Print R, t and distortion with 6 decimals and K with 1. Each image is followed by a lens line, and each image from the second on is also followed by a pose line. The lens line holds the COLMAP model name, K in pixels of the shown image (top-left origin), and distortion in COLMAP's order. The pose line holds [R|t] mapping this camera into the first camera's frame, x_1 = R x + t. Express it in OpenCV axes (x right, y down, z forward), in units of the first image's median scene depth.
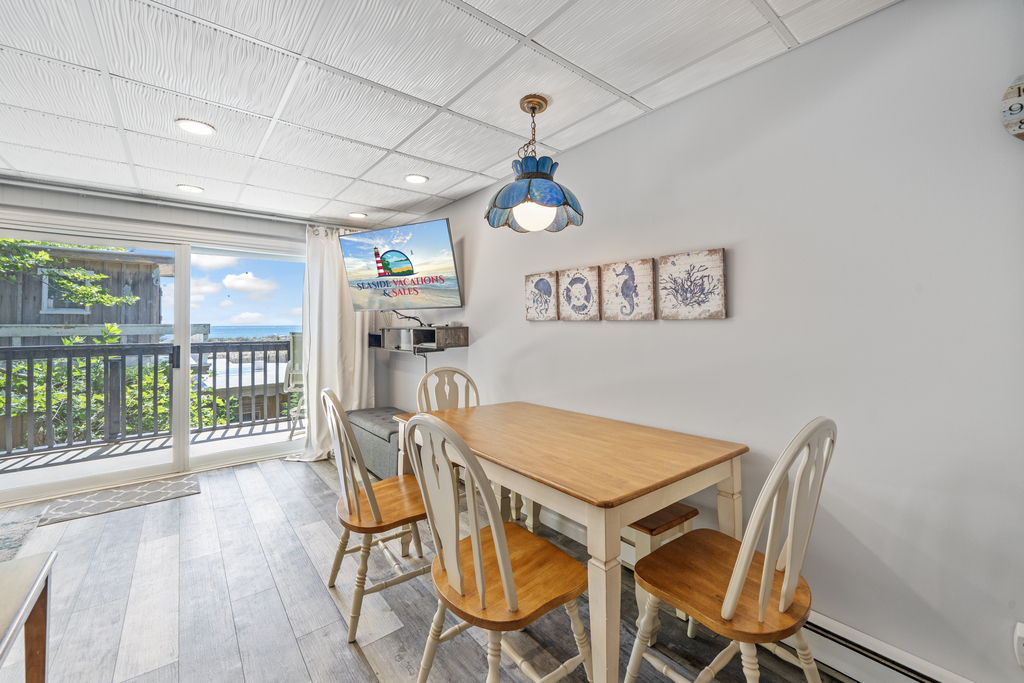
lens RADIAL K [[409.7, 0, 511.3], [0, 409.7, 323.5], [0, 0, 1]] dist [-0.001899, -0.000459]
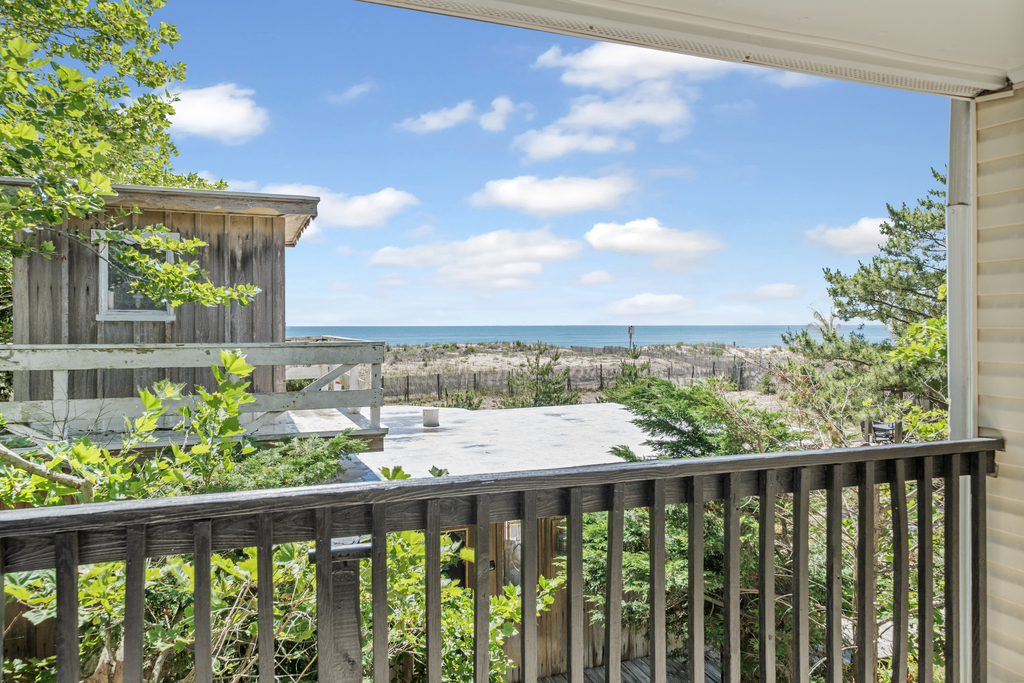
lens RADIAL K [[697.7, 0, 512.0], [0, 697.7, 341.5], [0, 0, 1]] dist [0.007690, 0.002968]
pose [[0.948537, 0.006028, -0.316610, -0.723474], [0.001993, 0.999685, 0.025004, -0.036215], [0.316661, -0.024349, 0.948226, 0.628718]]
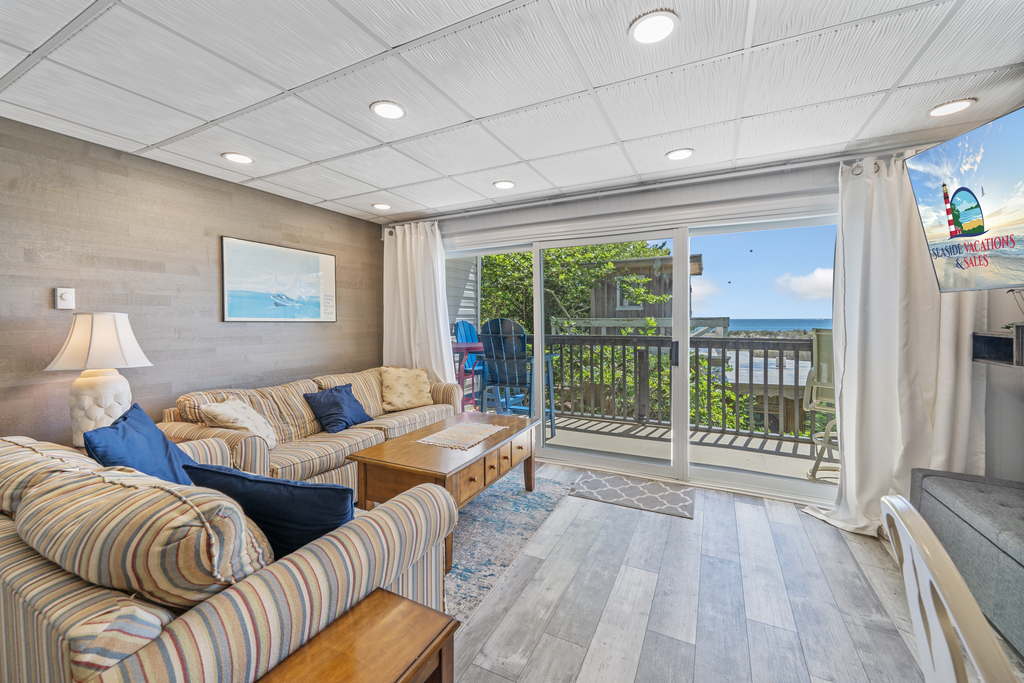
lens RADIAL K [[409.7, 0, 511.3], [0, 409.7, 323.5], [0, 0, 1]] dist [-0.001899, -0.000459]
pose [[0.417223, 0.008896, -0.908761, -0.101944], [0.005965, 0.999904, 0.012527, 0.001244], [0.908785, -0.010647, 0.417129, 0.205426]]
